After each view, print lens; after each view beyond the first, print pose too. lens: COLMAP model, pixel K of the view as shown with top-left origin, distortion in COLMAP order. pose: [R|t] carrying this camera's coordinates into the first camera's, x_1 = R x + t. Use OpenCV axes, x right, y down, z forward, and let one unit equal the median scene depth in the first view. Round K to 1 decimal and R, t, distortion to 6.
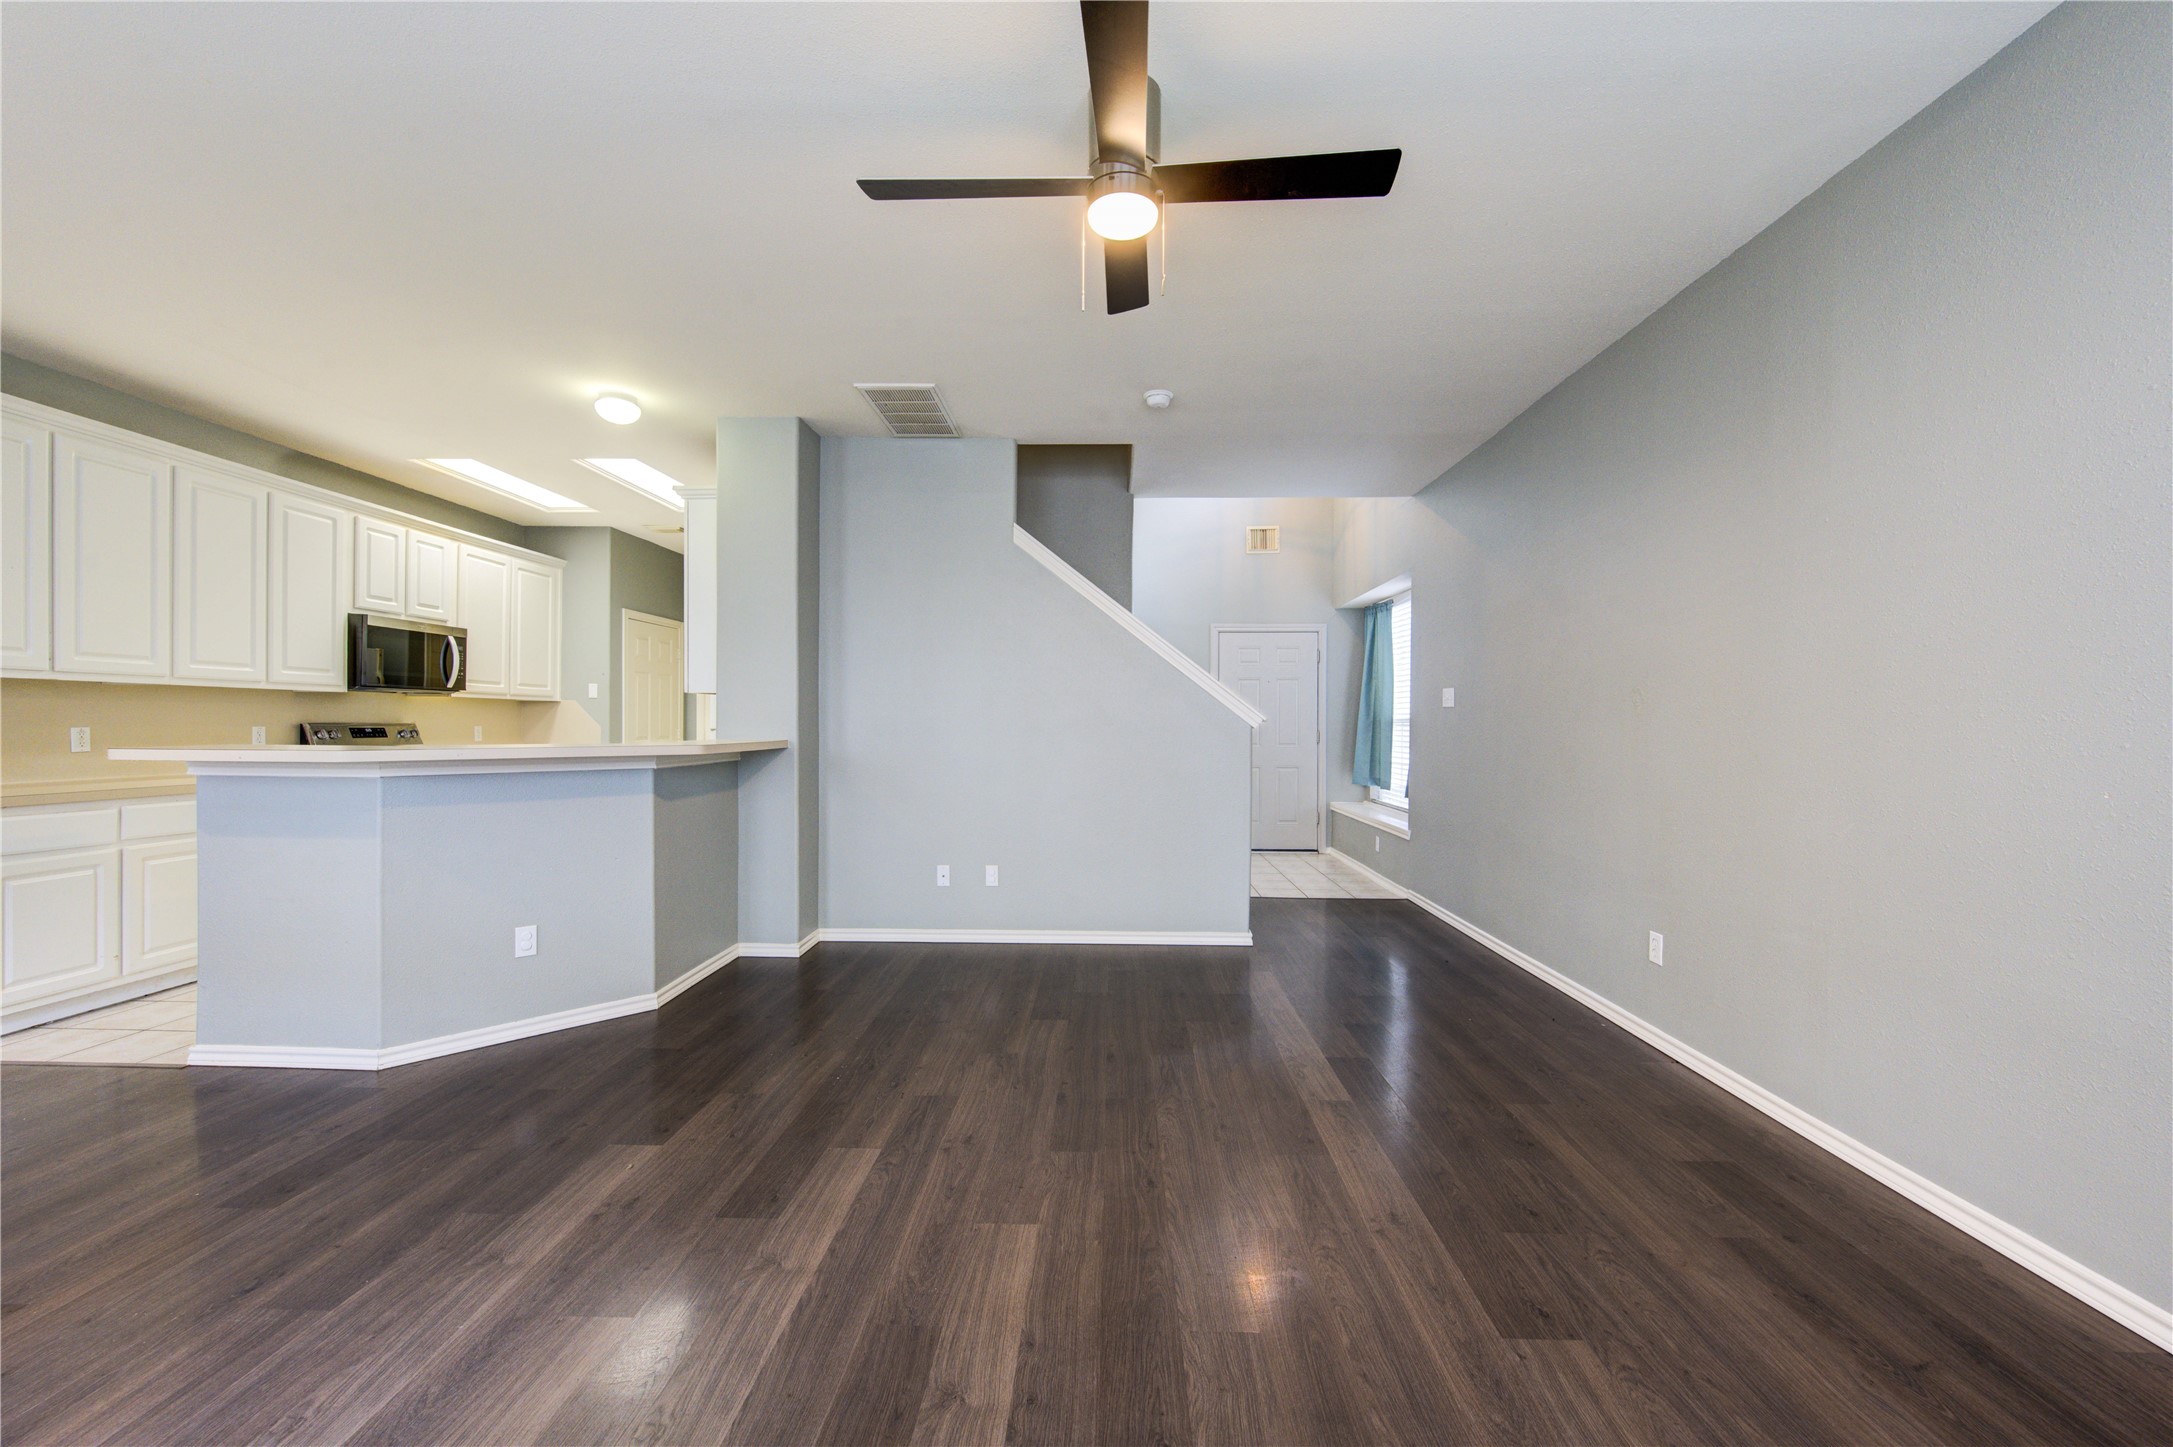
lens RADIAL K [[843.6, 0, 1090.3], [0, 843.6, 726.3], [0, 0, 1]] dist [0.000465, -0.000151]
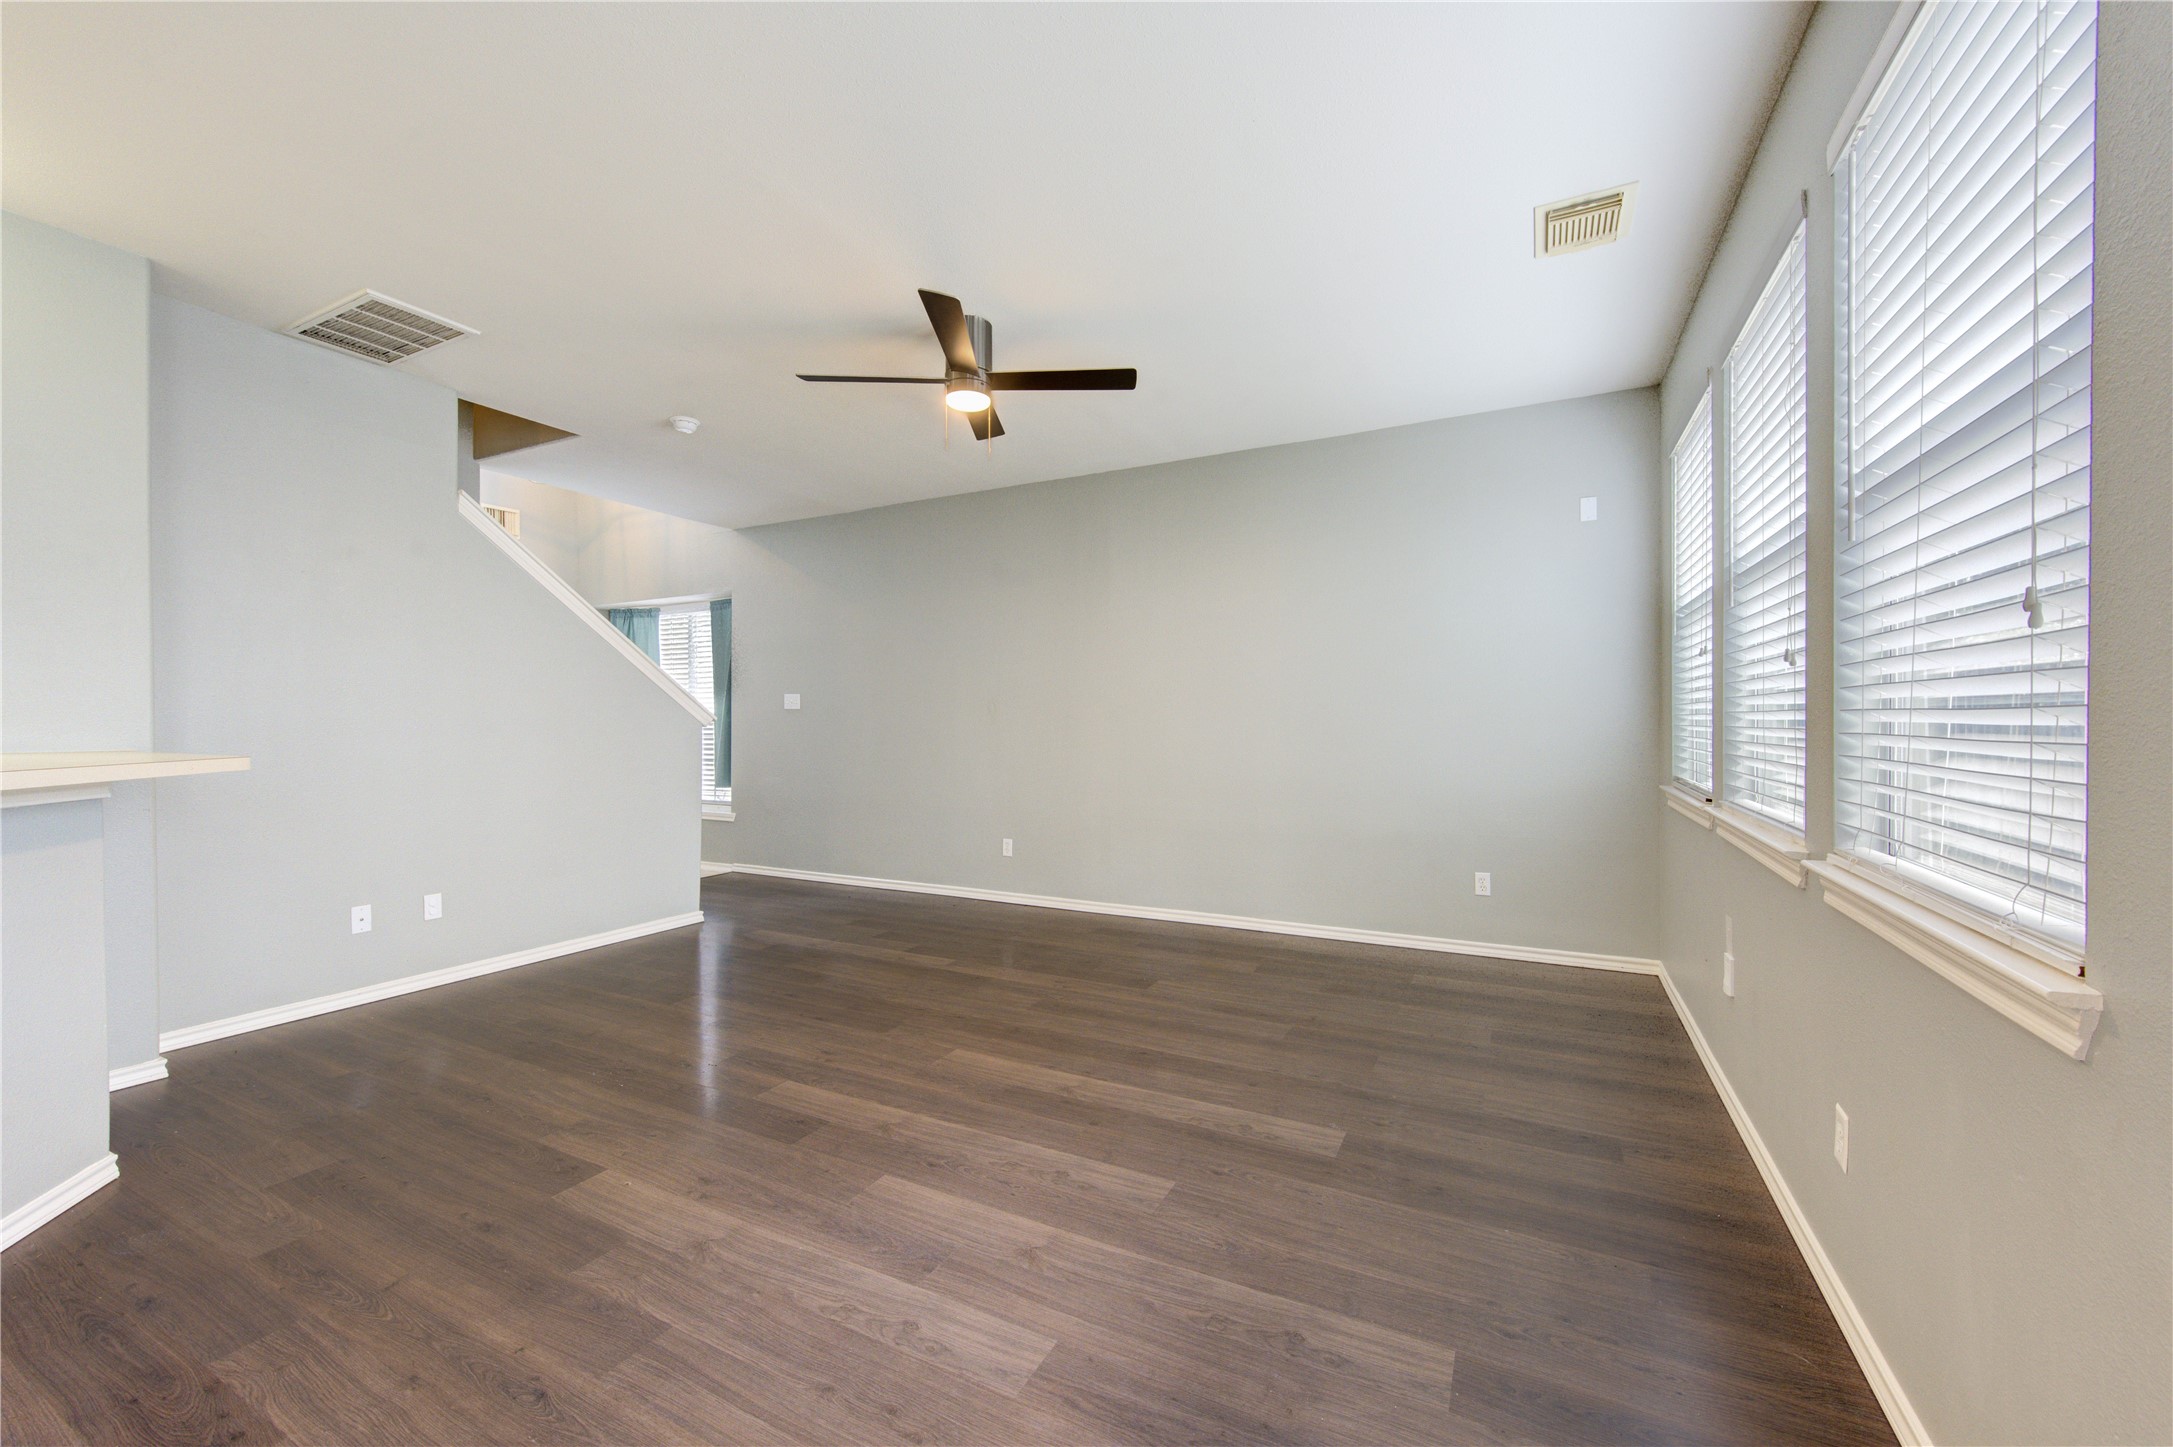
lens RADIAL K [[840.8, 0, 1087.2], [0, 840.8, 727.0], [0, 0, 1]] dist [-0.000660, -0.000604]
pose [[0.435568, -0.009874, 0.900102, -0.618194], [0.008300, 0.999941, 0.006953, -0.001262], [-0.900118, 0.004442, 0.435624, 0.056191]]
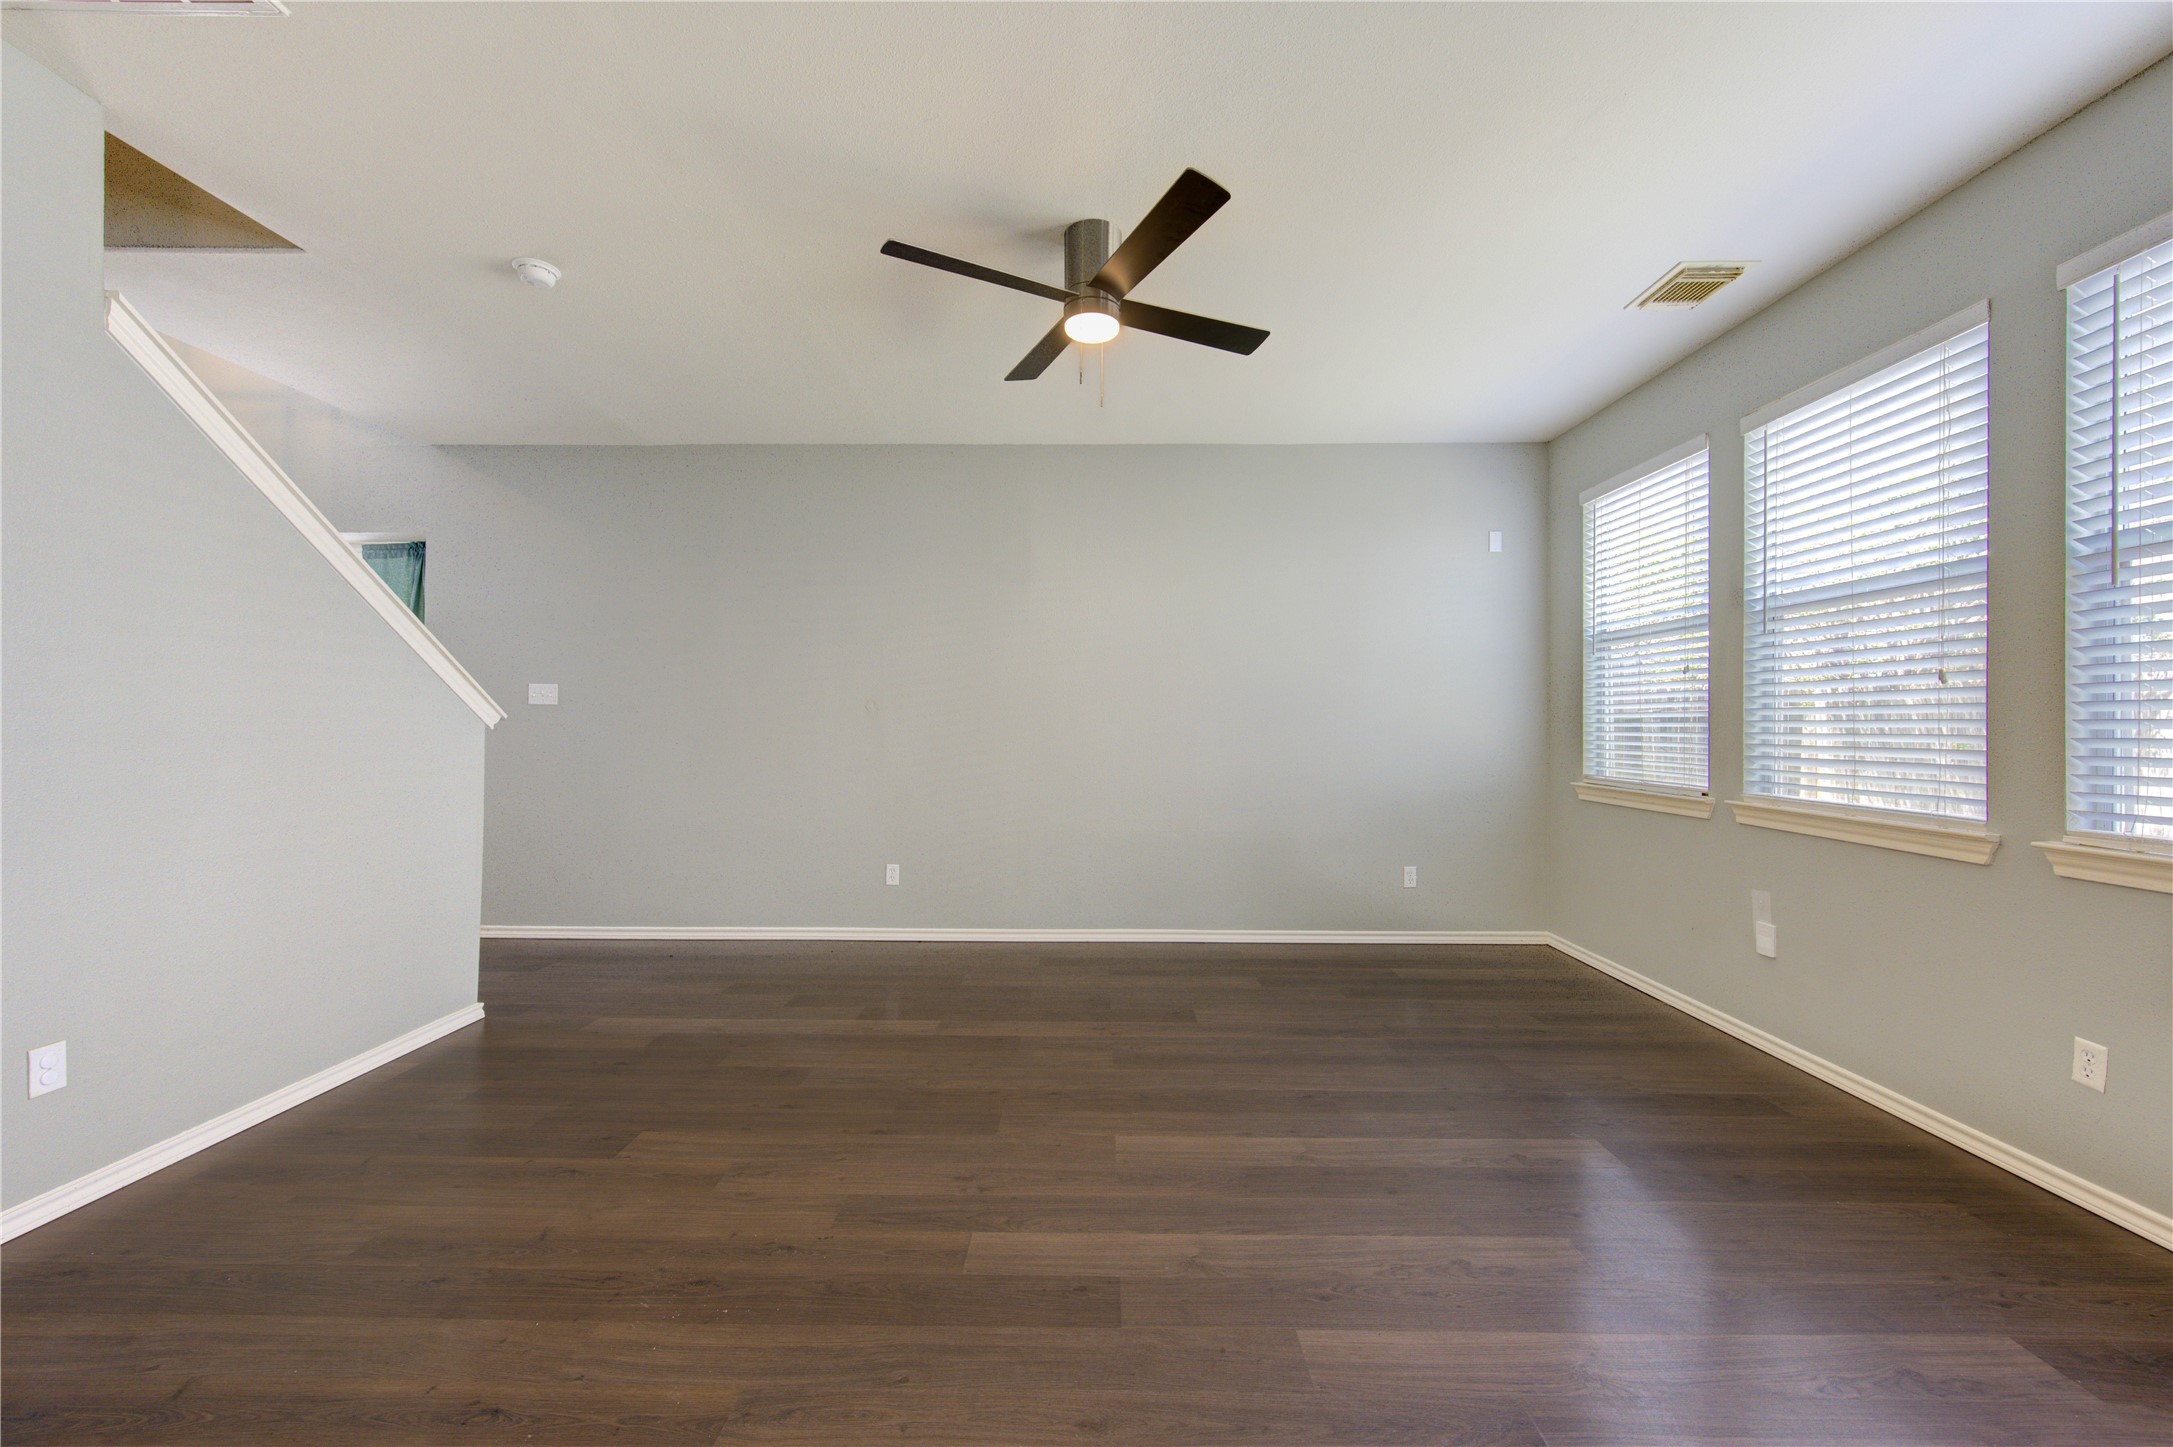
lens RADIAL K [[840.8, 0, 1087.2], [0, 840.8, 727.0], [0, 0, 1]] dist [-0.000660, -0.000604]
pose [[-0.012177, -0.004907, 0.999914, -0.594311], [0.000424, 0.999988, 0.004912, -0.003166], [-0.999926, 0.000483, -0.012175, 0.492087]]
